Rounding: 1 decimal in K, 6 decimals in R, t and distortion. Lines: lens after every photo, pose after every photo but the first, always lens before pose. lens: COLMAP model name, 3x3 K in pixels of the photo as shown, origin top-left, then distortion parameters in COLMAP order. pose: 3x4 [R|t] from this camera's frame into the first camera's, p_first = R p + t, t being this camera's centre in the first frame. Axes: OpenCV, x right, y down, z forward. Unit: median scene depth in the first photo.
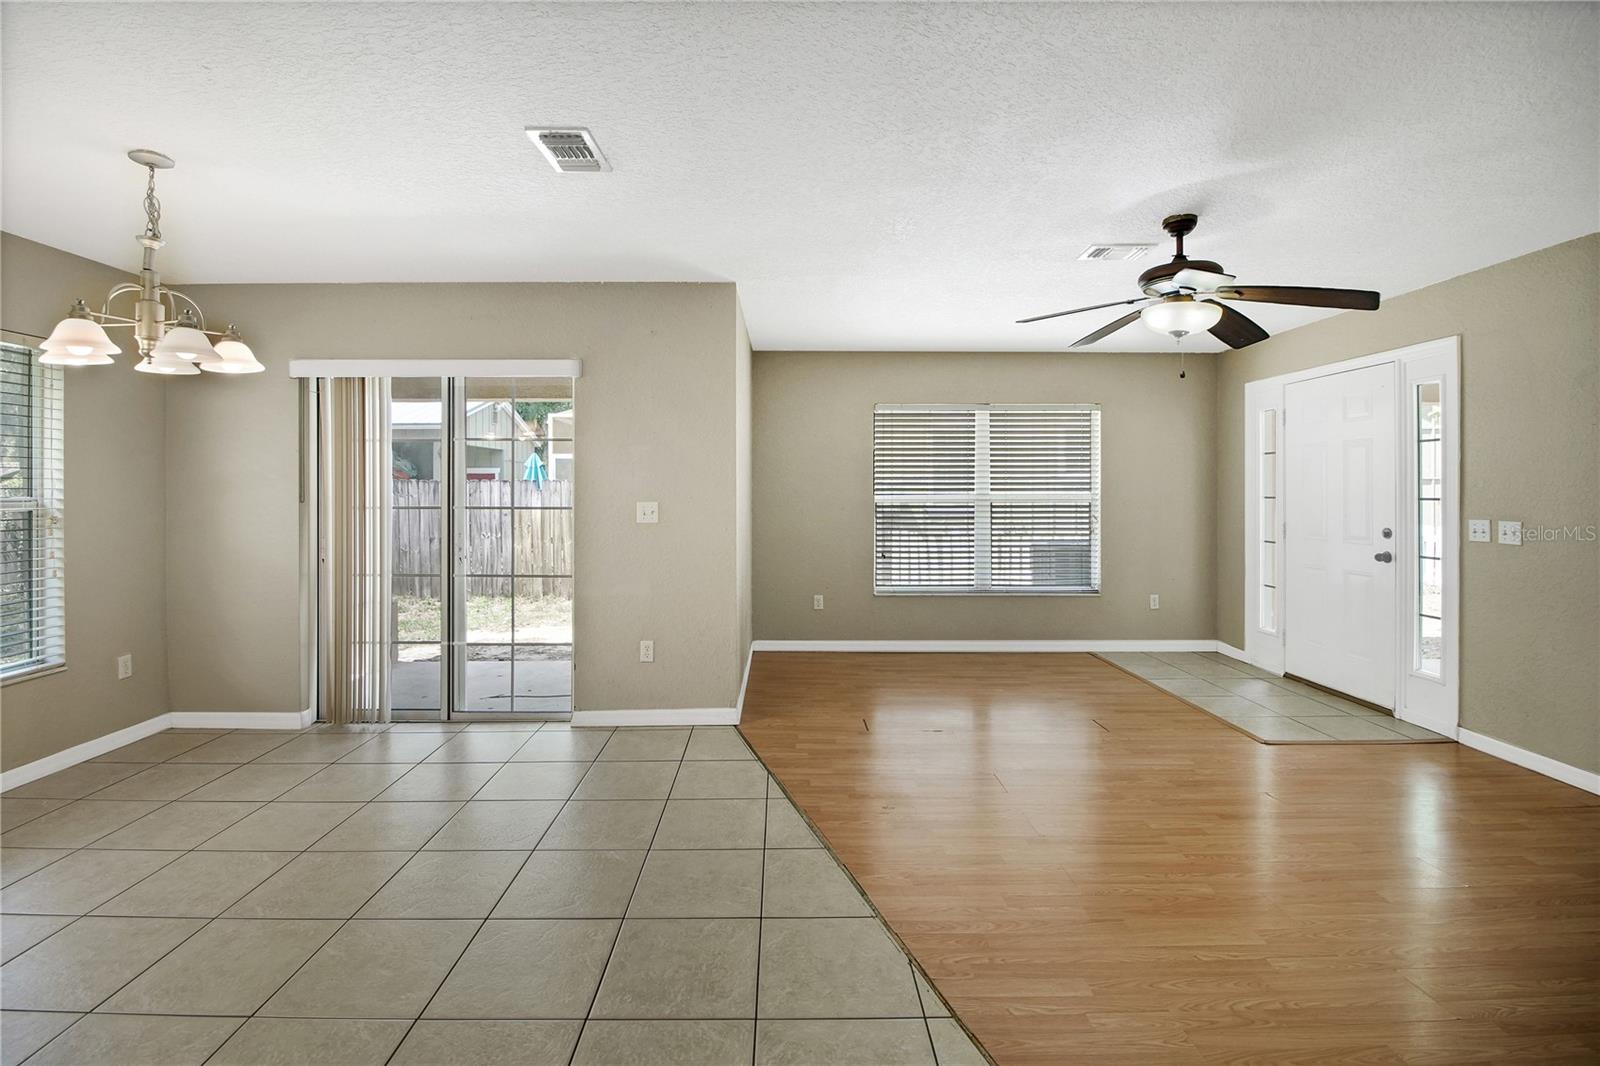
lens RADIAL K [[707.5, 0, 793.0], [0, 707.5, 495.3], [0, 0, 1]] dist [-0.000050, -0.017396]
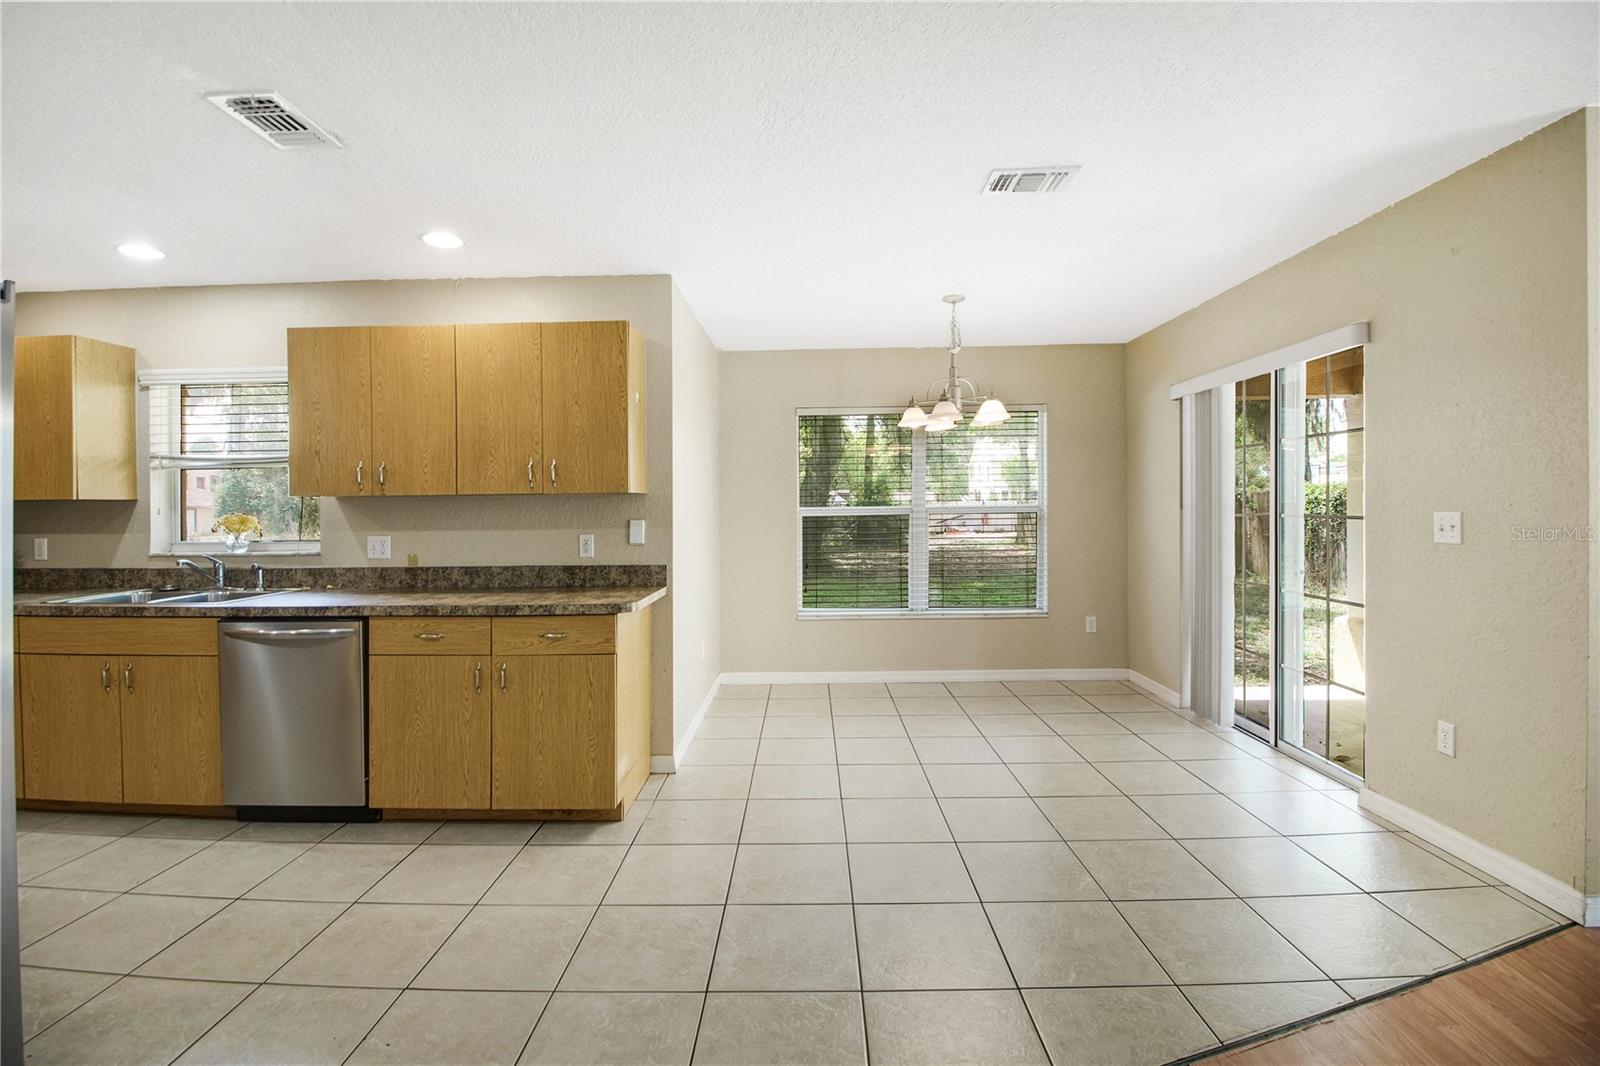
lens RADIAL K [[716.9, 0, 790.8], [0, 716.9, 502.8], [0, 0, 1]] dist [-0.001495, -0.011914]
pose [[-0.043371, -0.001503, -0.999058, 0.476486], [0.006966, 0.999974, -0.001807, -0.002342], [0.999035, -0.007038, -0.043359, 0.416305]]
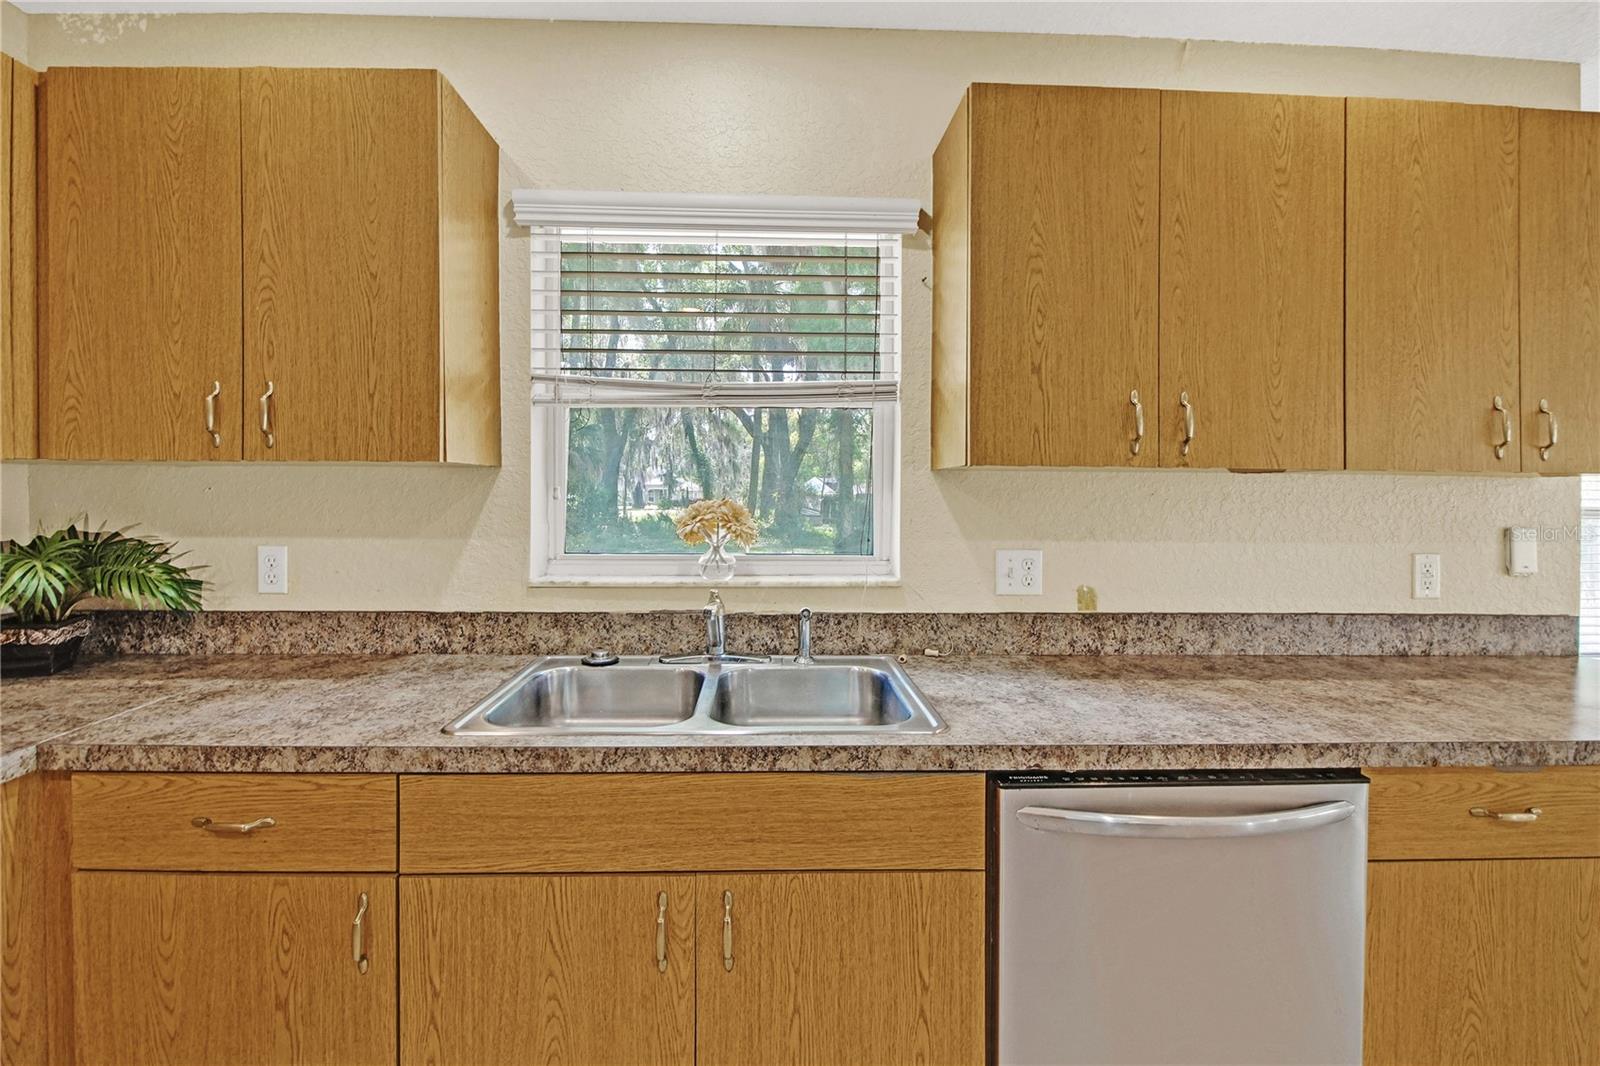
lens RADIAL K [[730.6, 0, 794.0], [0, 730.6, 500.6], [0, 0, 1]] dist [0.001596, -0.010099]
pose [[0.024157, 0.010585, -0.999652, 0.038033], [-0.014317, 0.999845, 0.010241, 0.000879], [0.999606, 0.014065, 0.024305, -0.317634]]
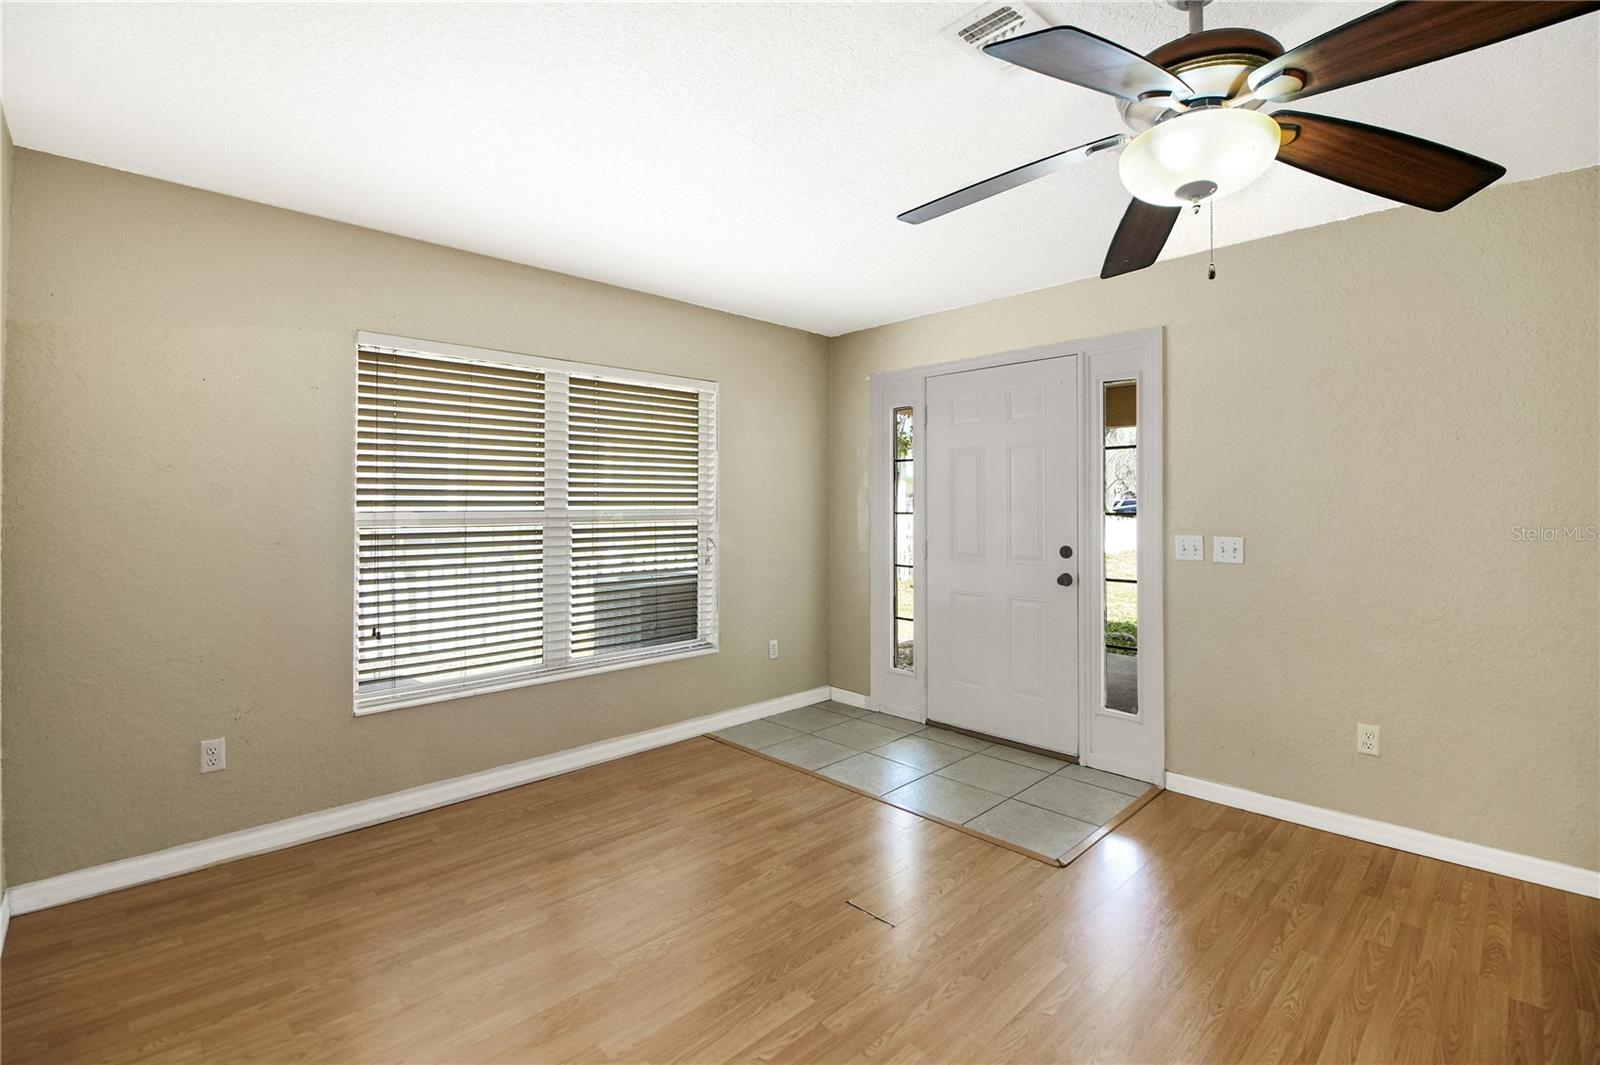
lens RADIAL K [[716.9, 0, 790.8], [0, 716.9, 502.3], [0, 0, 1]] dist [-0.001495, -0.011914]
pose [[0.727285, 0.000560, 0.686335, -0.011095], [0.006872, 0.999944, -0.008098, -0.003052], [-0.686301, 0.010606, 0.727240, 0.631493]]
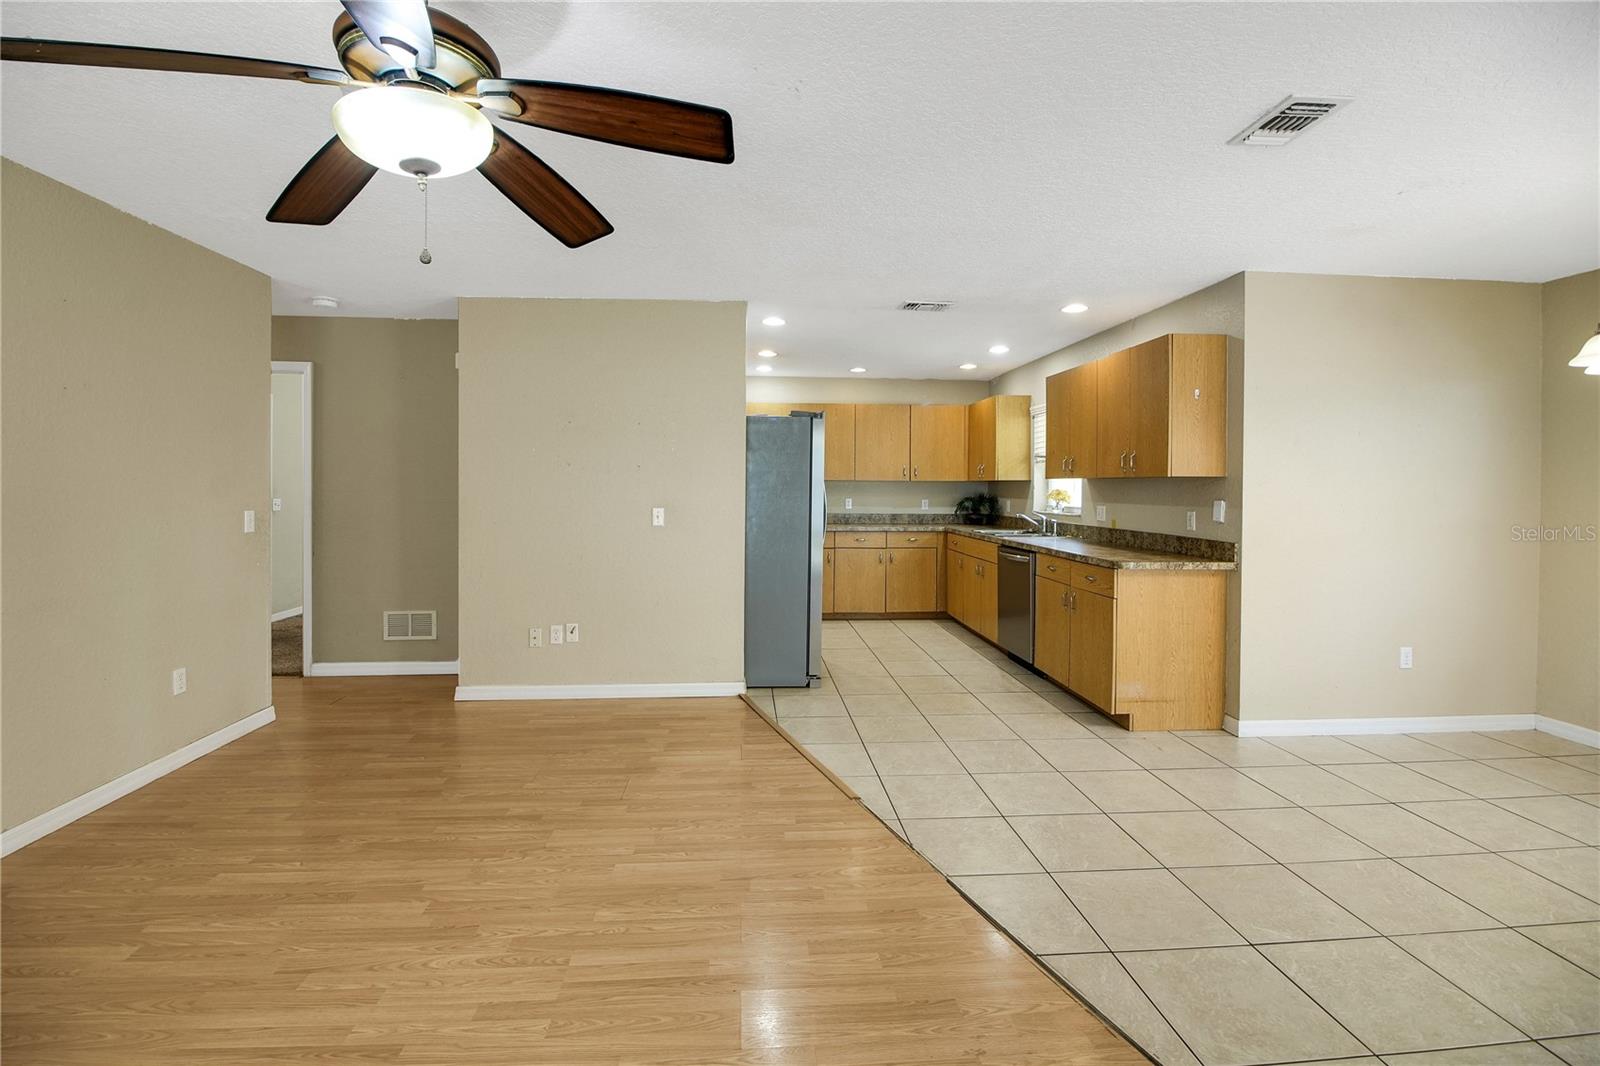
lens RADIAL K [[707.5, 0, 793.0], [0, 707.5, 495.3], [0, 0, 1]] dist [-0.000050, -0.017396]
pose [[-0.998405, -0.004516, -0.056278, 0.234425], [-0.005527, 0.999826, 0.017826, -0.005411], [0.056188, 0.018109, -0.998256, 1.156375]]
